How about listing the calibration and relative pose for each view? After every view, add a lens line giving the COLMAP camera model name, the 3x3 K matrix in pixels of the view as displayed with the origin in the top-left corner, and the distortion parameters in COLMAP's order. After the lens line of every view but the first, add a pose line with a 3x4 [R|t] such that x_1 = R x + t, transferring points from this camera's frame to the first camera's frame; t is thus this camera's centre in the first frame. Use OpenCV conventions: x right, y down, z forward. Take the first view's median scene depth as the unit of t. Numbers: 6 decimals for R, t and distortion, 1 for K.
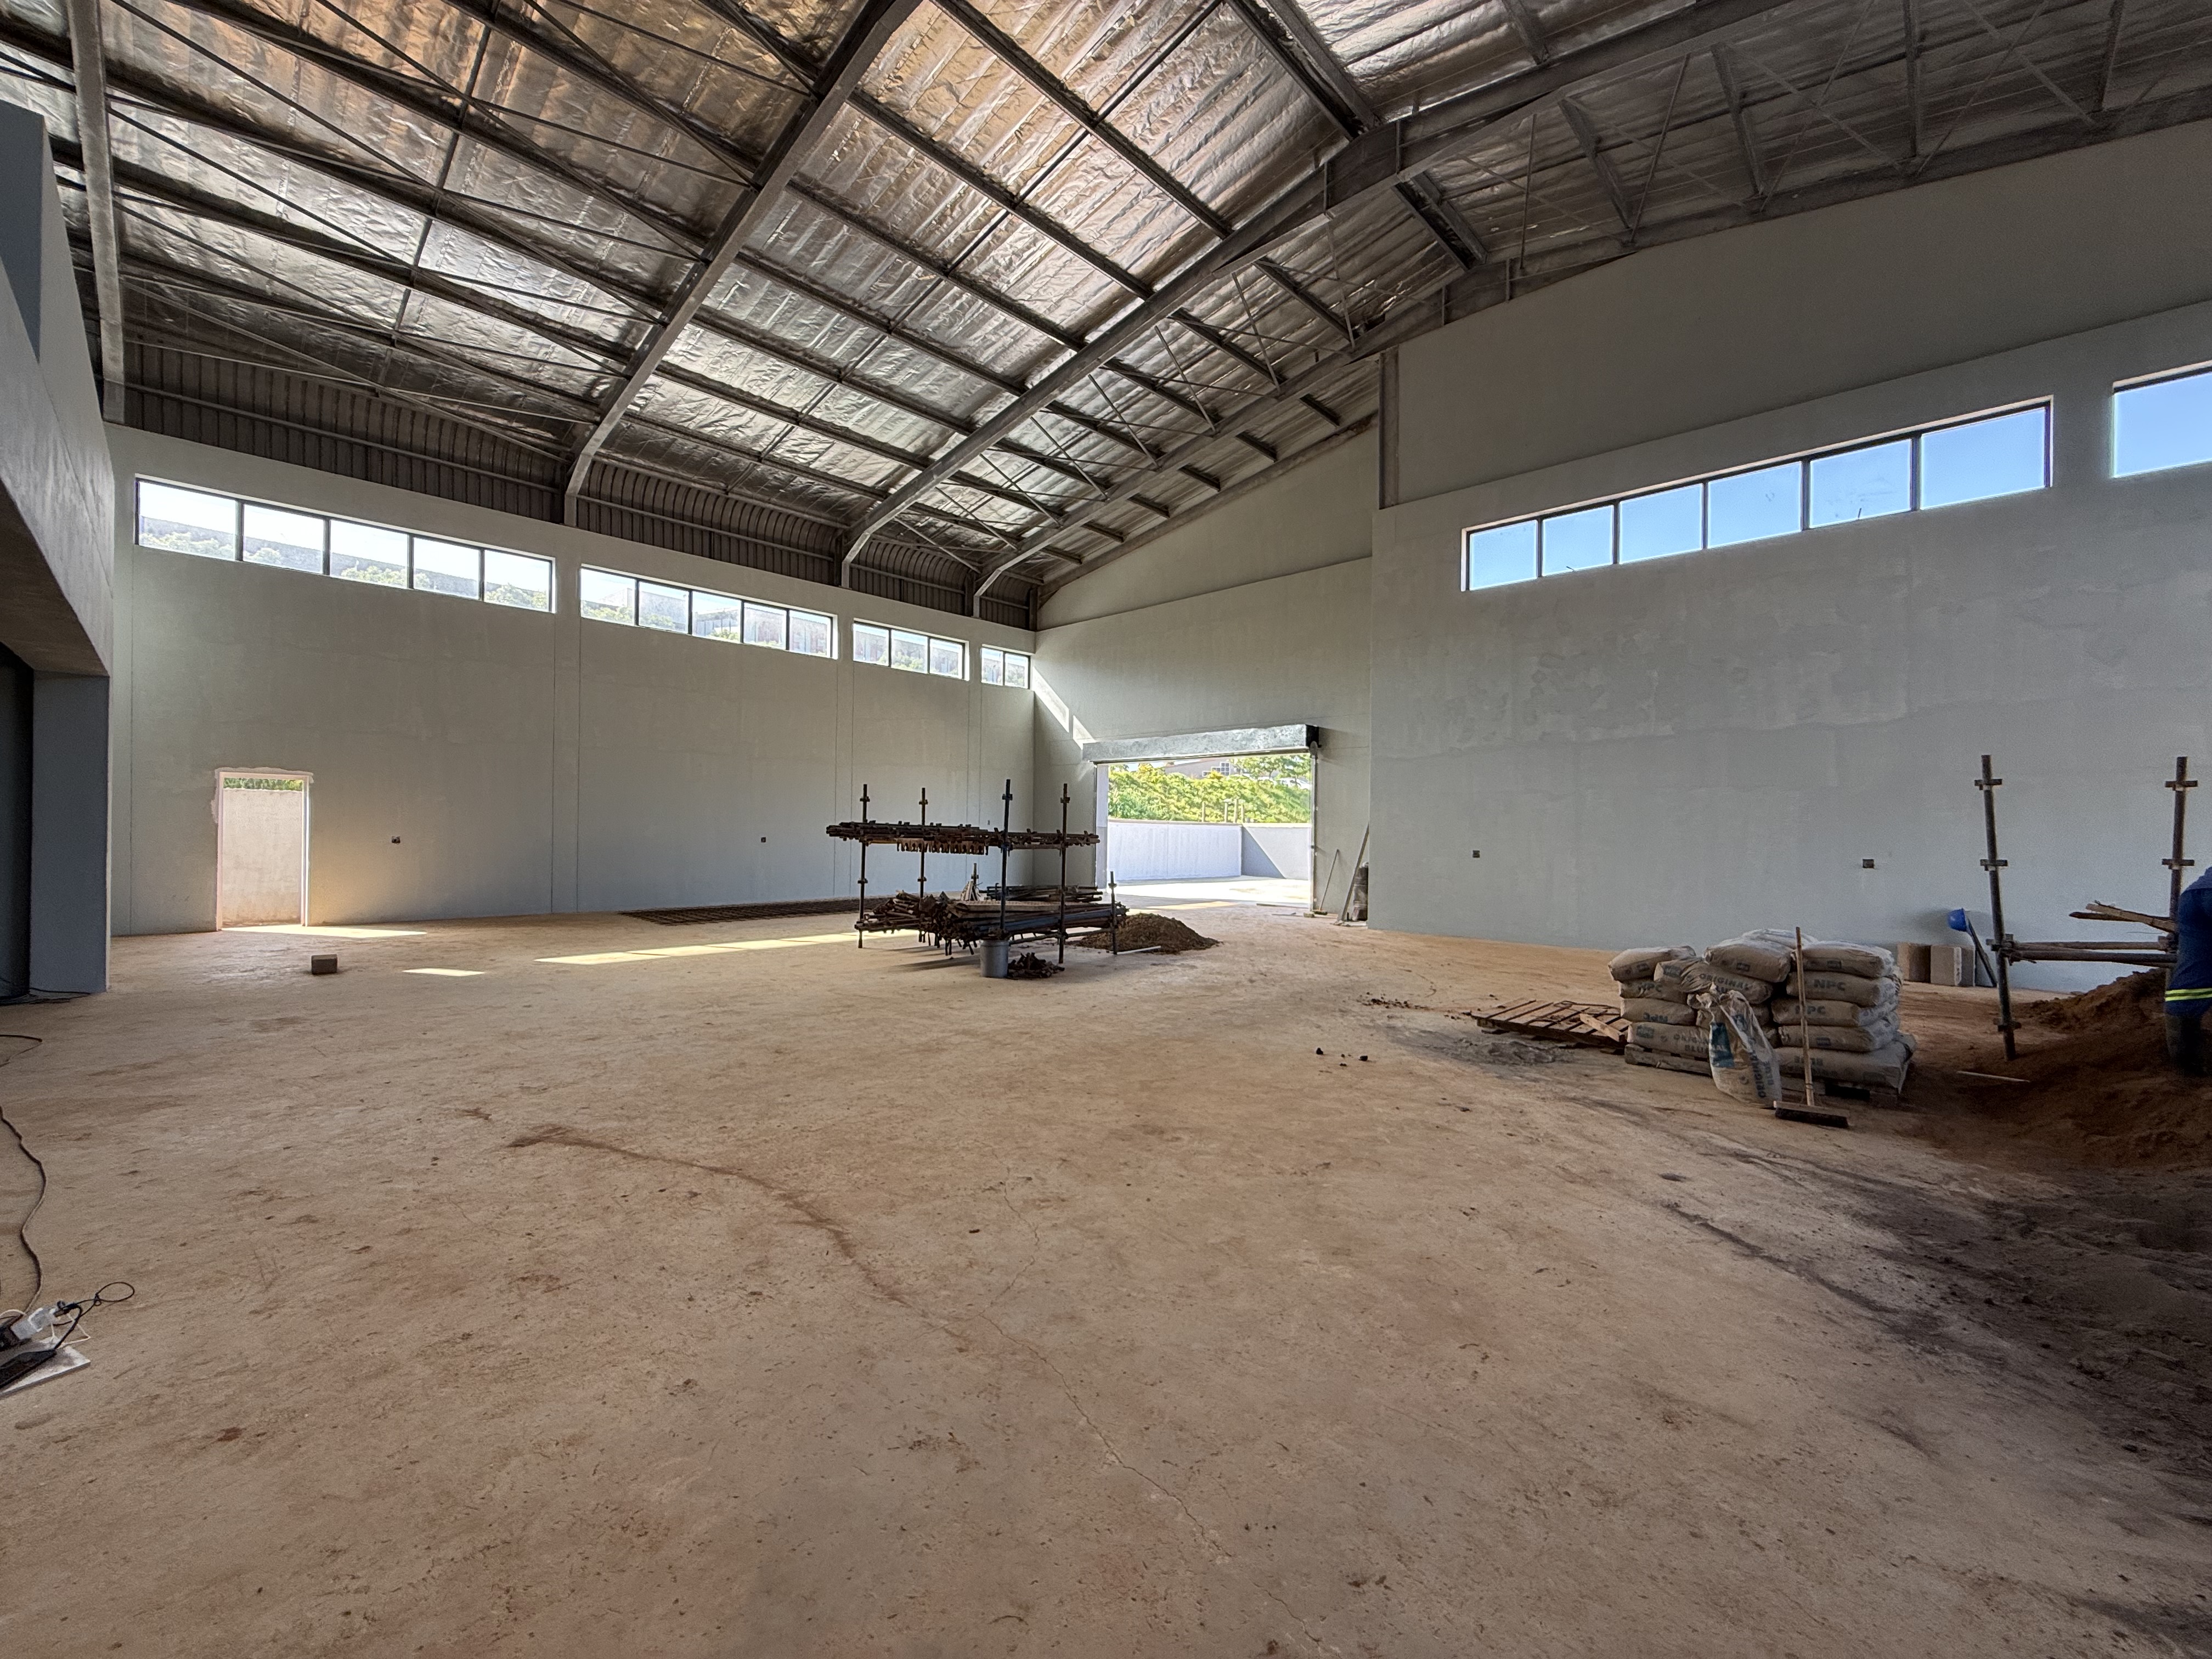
lens RADIAL K [[881.0, 0, 1100.6], [0, 881.0, 833.9], [0, 0, 1]] dist [-0.000421, -0.000005]
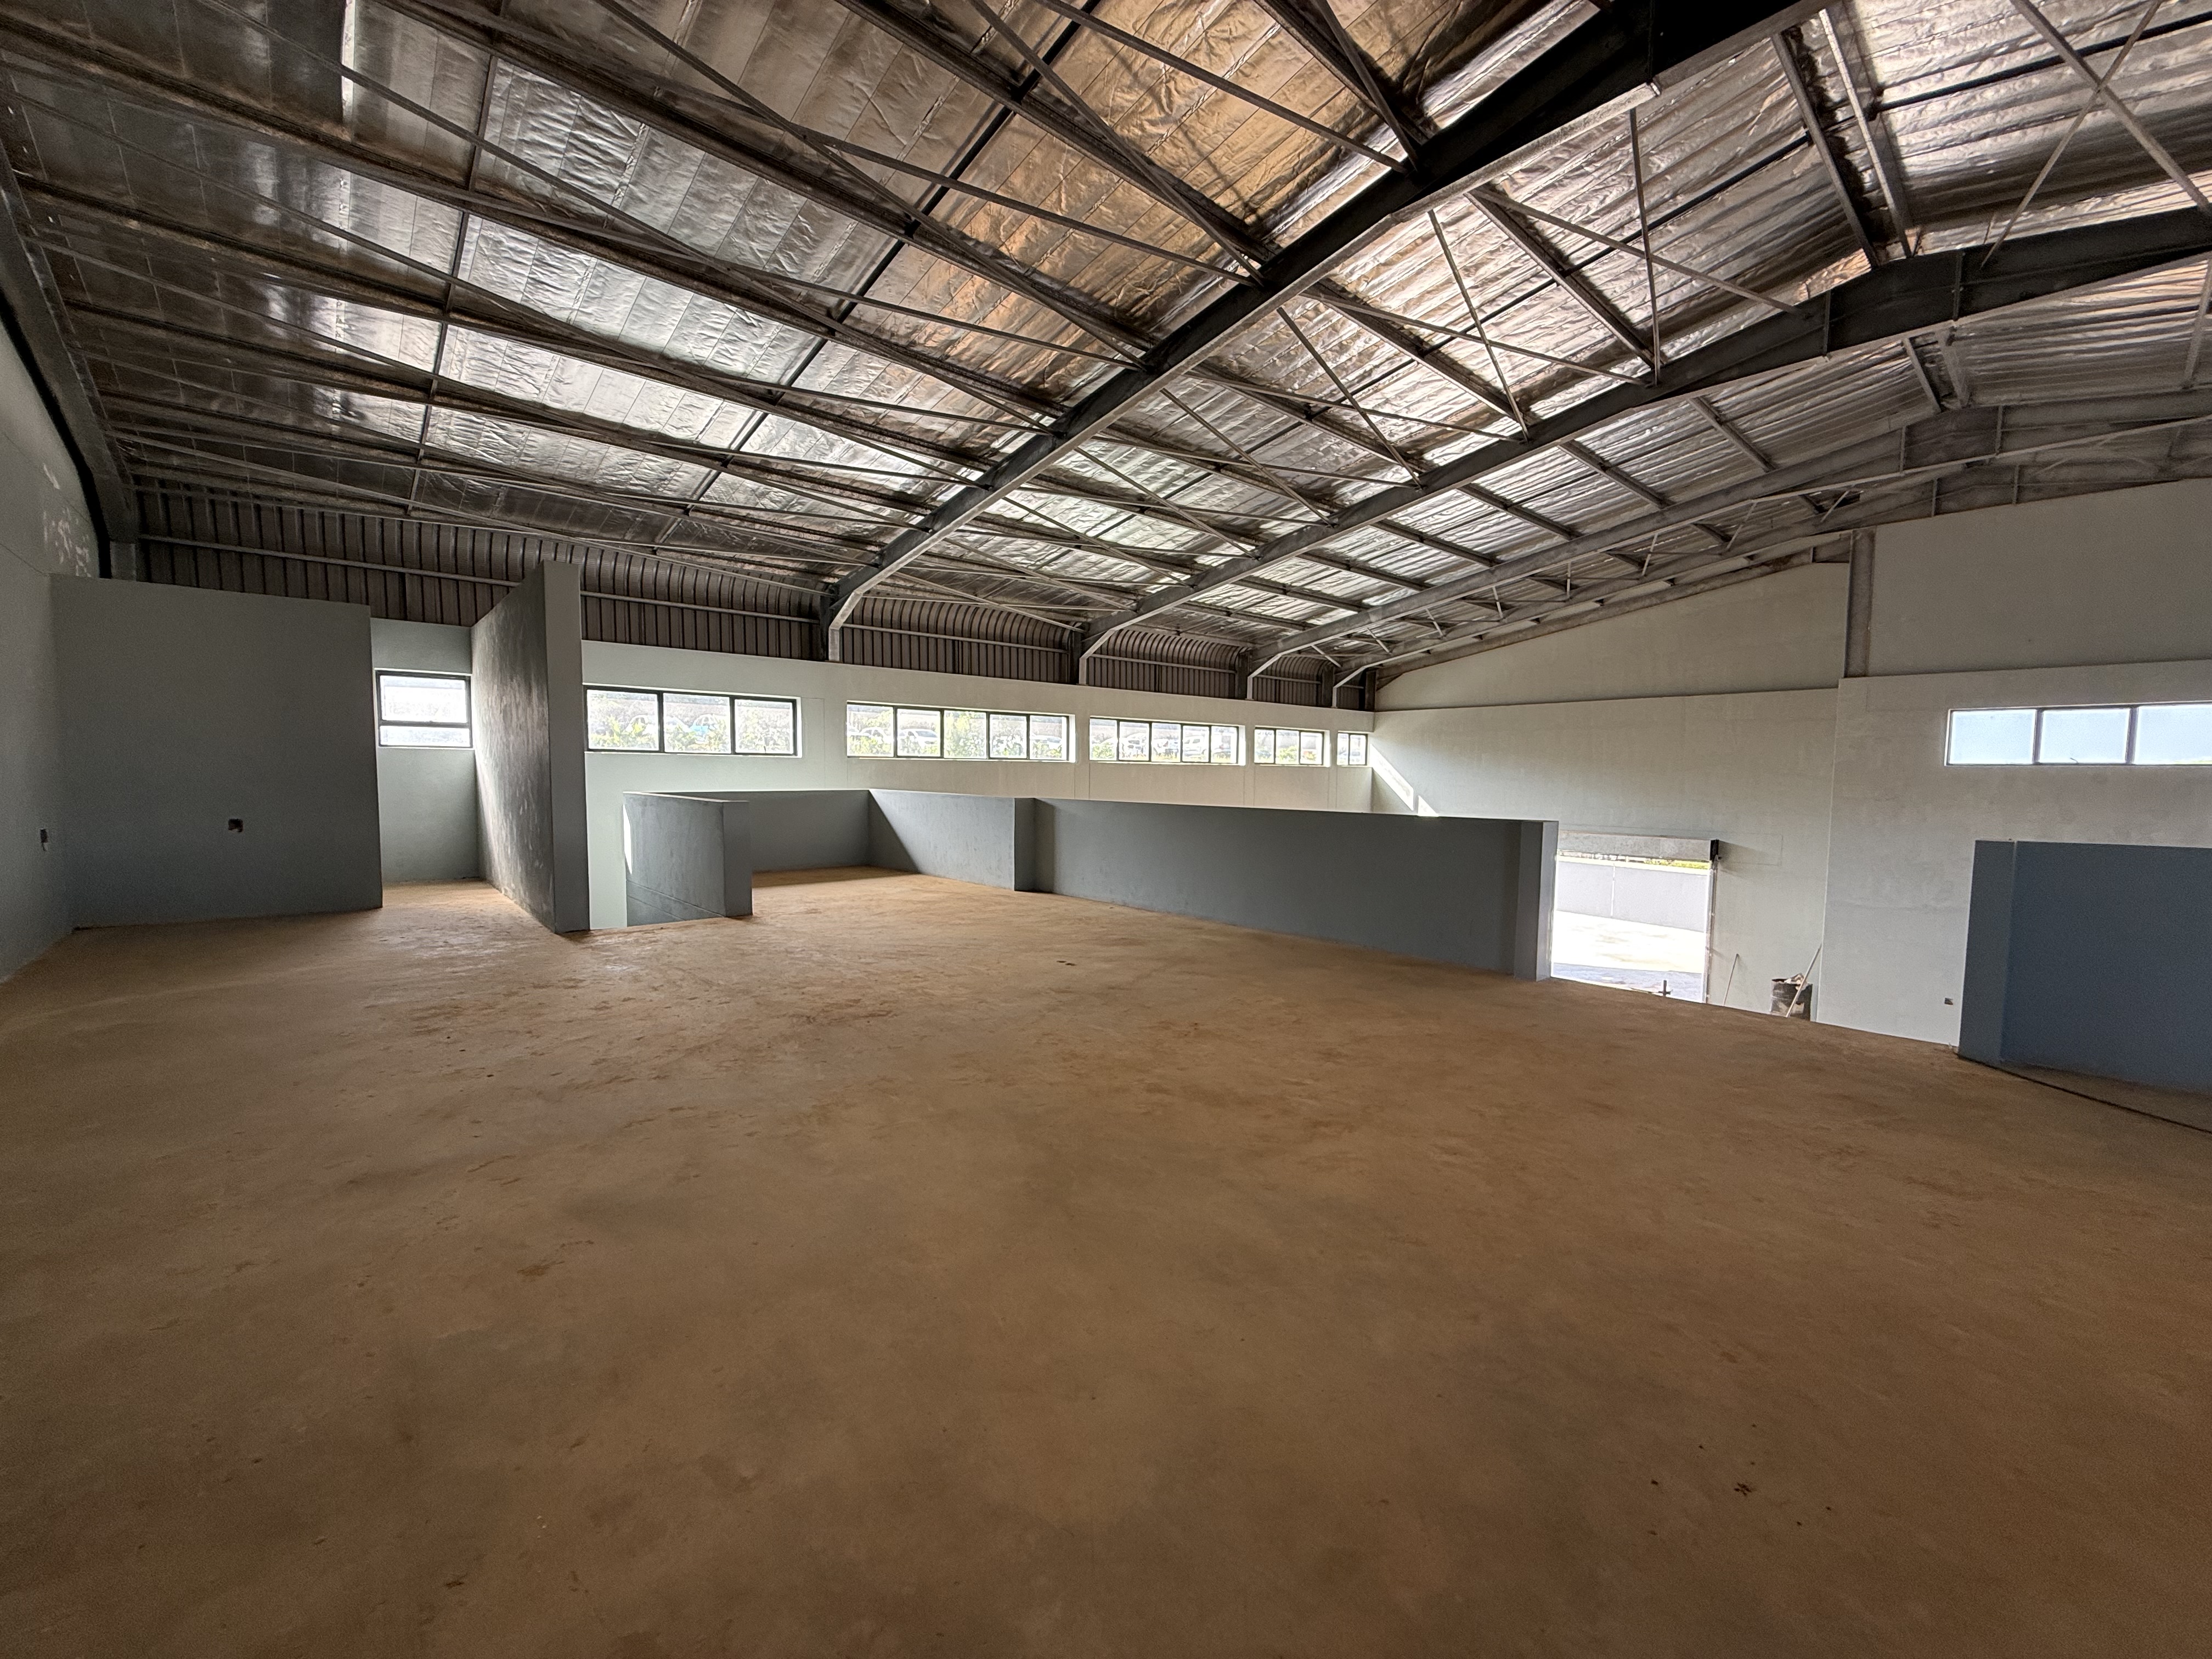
lens RADIAL K [[881.0, 0, 1097.7], [0, 881.0, 825.8], [0, 0, 1]] dist [-0.000421, -0.000005]
pose [[0.996671, 0.002424, -0.081491, -0.596417], [0.002277, 0.998340, 0.057543, -0.283271], [0.081495, -0.057537, 0.995012, -0.203645]]
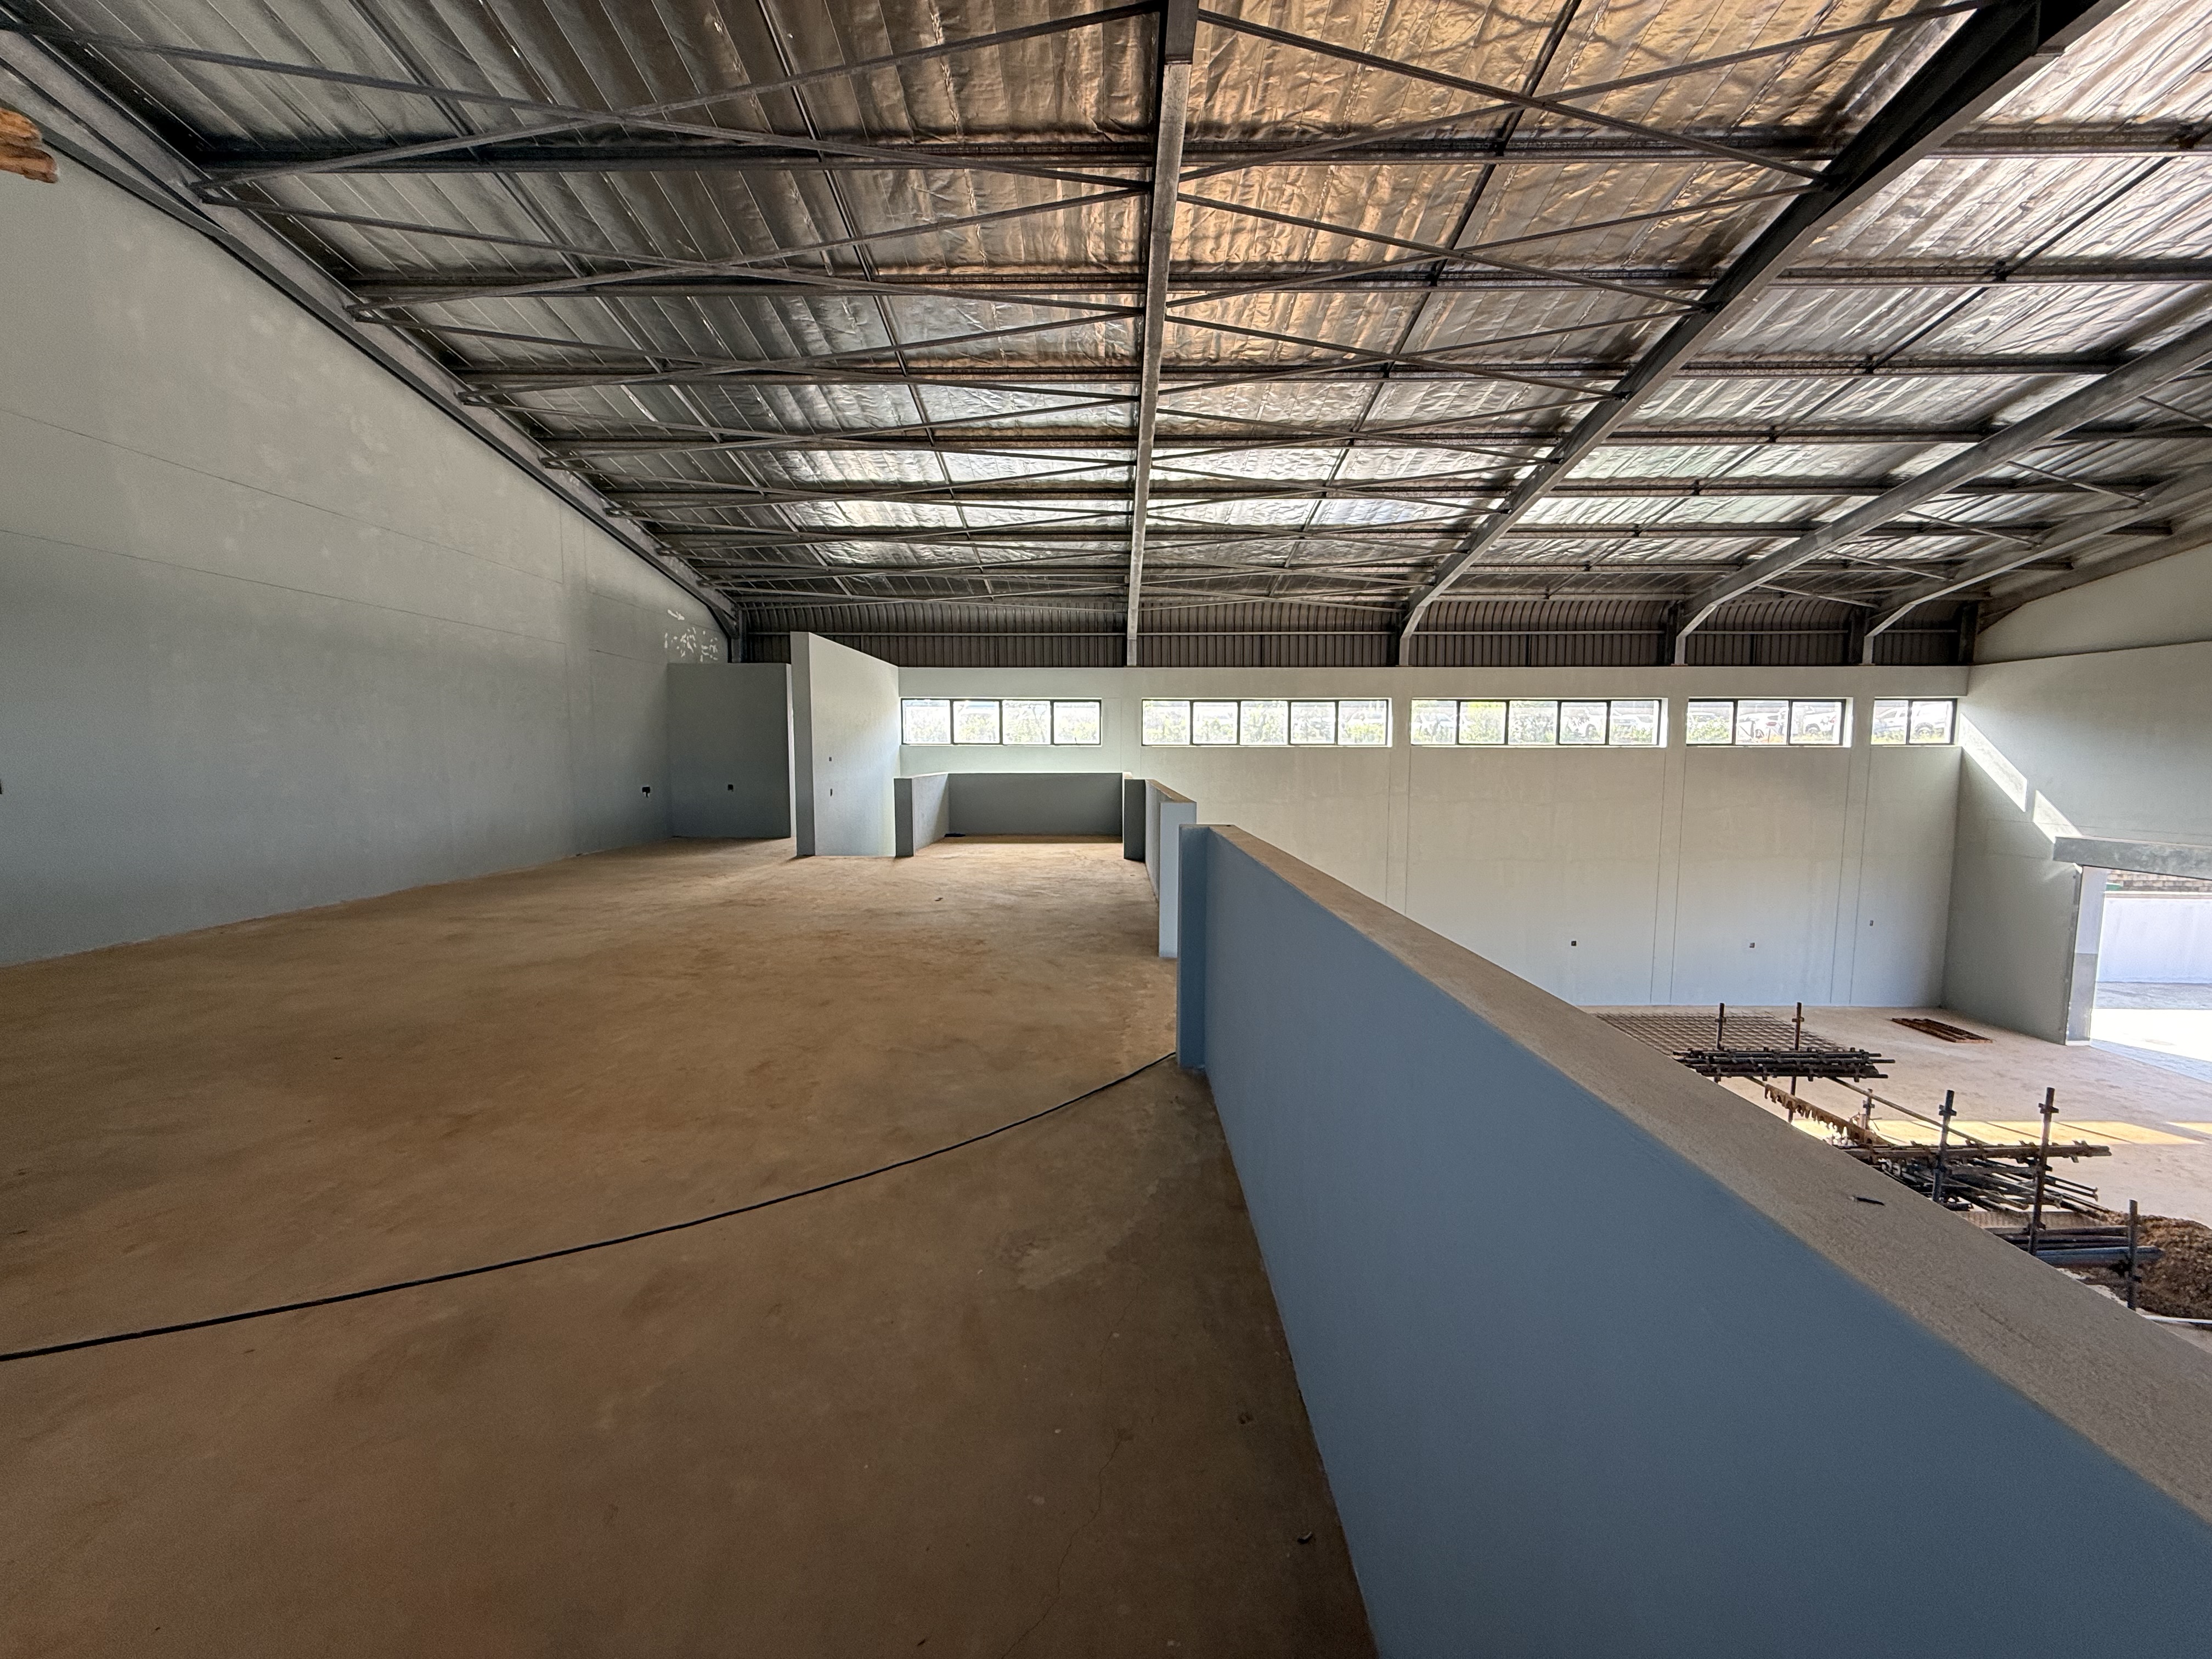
lens RADIAL K [[881.0, 0, 1097.6], [0, 881.0, 828.2], [0, 0, 1]] dist [-0.000421, -0.000005]
pose [[0.680900, 0.050424, -0.730638, -0.047351], [0.003363, 0.997401, 0.071969, -0.277014], [0.732368, -0.051461, 0.678961, -0.068545]]
